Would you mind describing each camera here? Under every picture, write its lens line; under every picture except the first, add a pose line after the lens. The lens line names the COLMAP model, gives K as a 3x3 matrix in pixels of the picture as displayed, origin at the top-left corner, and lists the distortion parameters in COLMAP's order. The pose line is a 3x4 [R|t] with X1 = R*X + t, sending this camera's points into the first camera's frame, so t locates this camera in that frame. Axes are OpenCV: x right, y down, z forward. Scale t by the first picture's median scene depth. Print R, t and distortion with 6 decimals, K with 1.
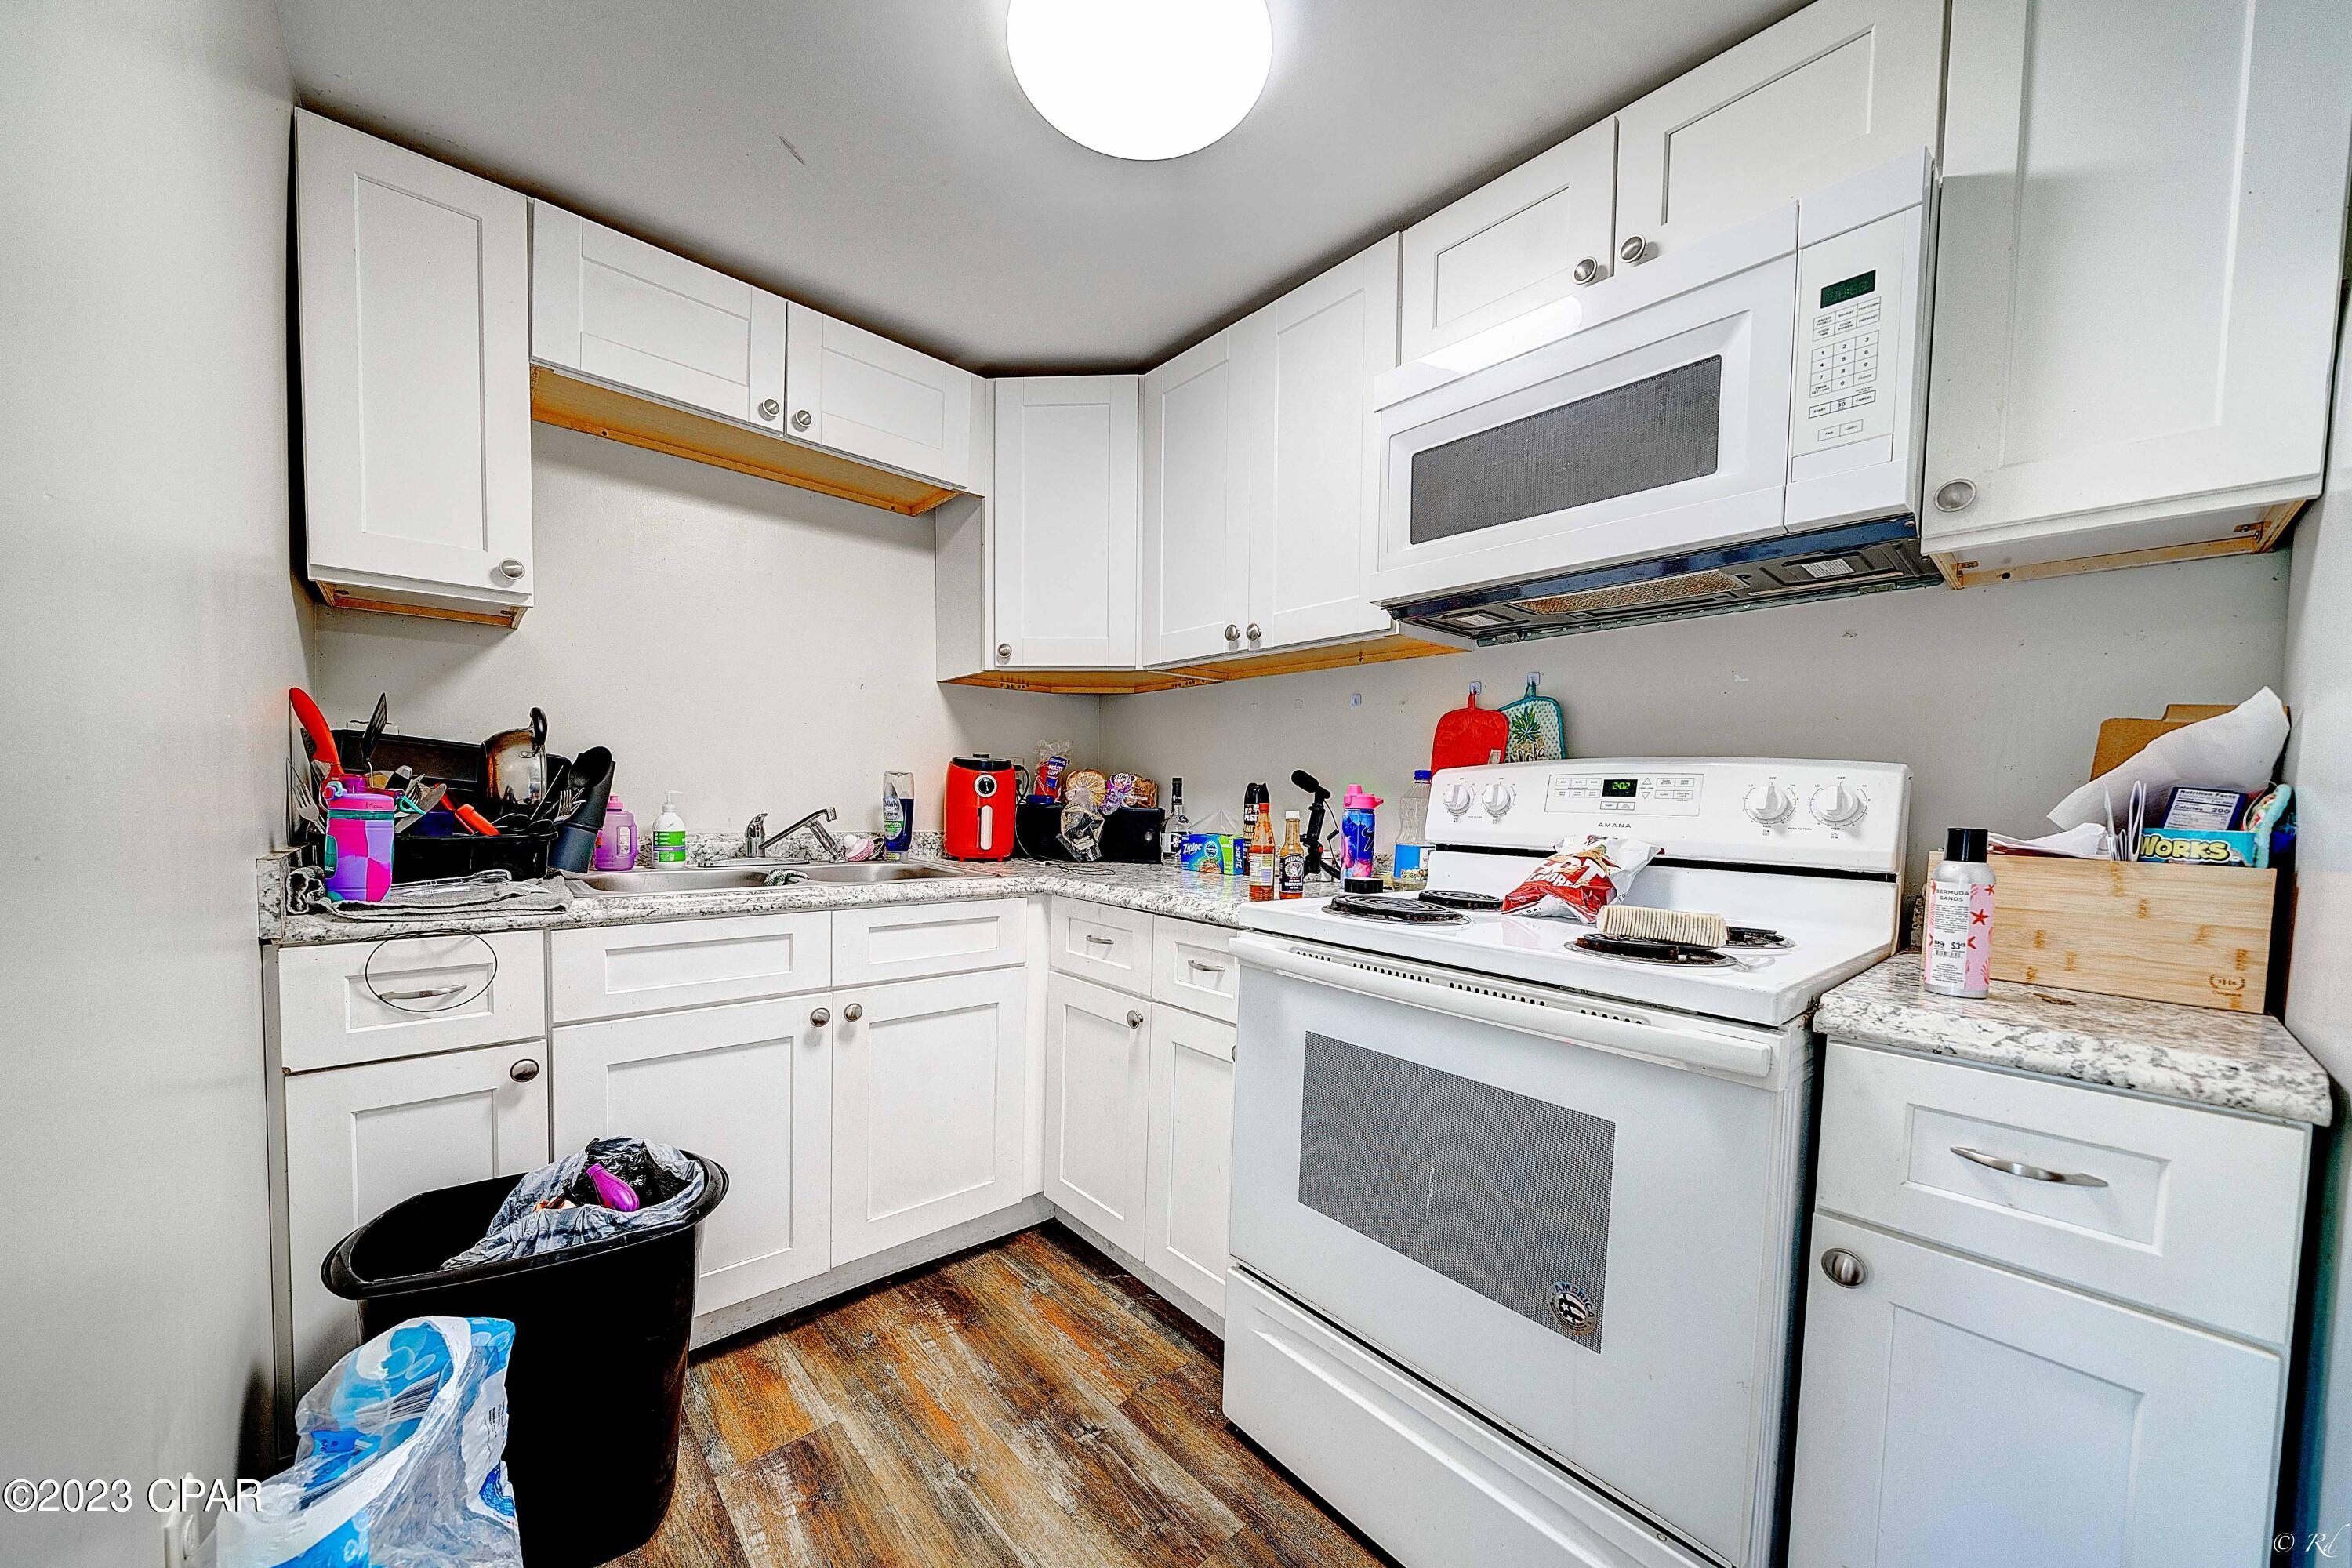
lens RADIAL K [[814.1, 0, 1182.4], [0, 814.1, 814.7], [0, 0, 1]] dist [-0.007292, -0.000103]
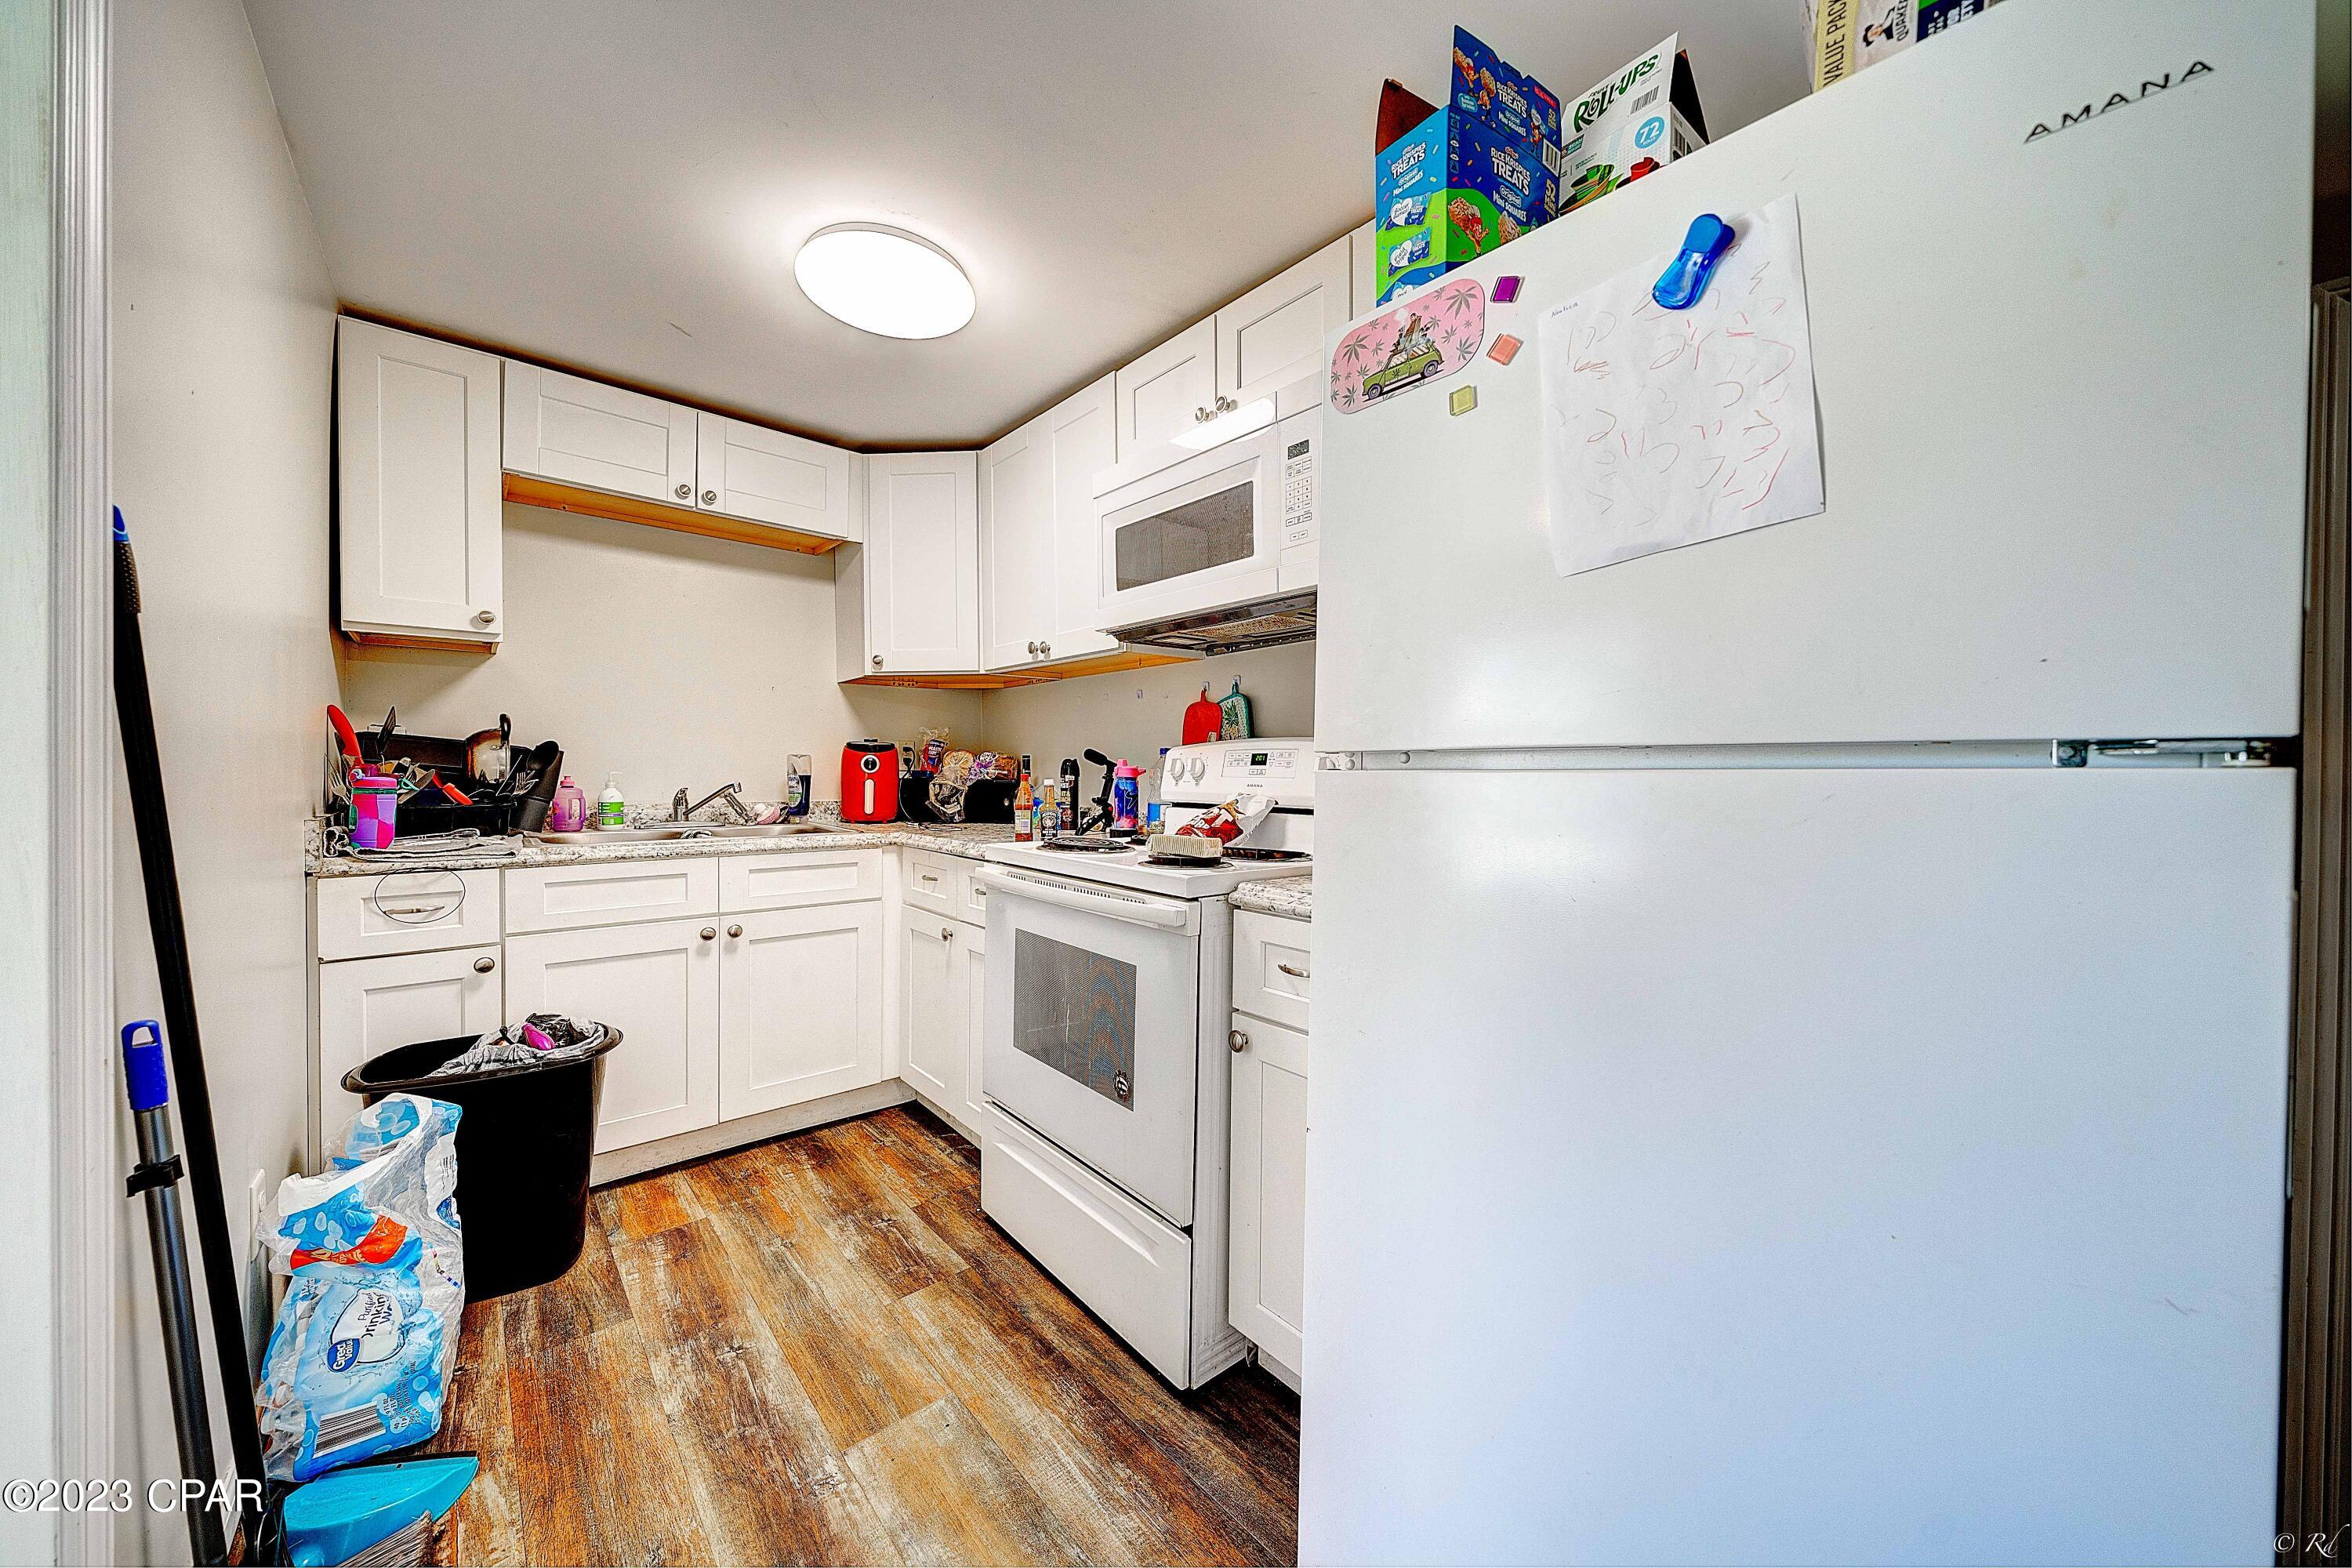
lens RADIAL K [[778.3, 0, 1182.0], [0, 778.3, 761.0], [0, 0, 1]] dist [-0.006871, -0.000082]
pose [[0.999866, -0.015492, 0.005256, 0.375823], [0.015659, 0.999319, -0.033407, 0.012772], [-0.004735, 0.033485, 0.999428, -0.348892]]
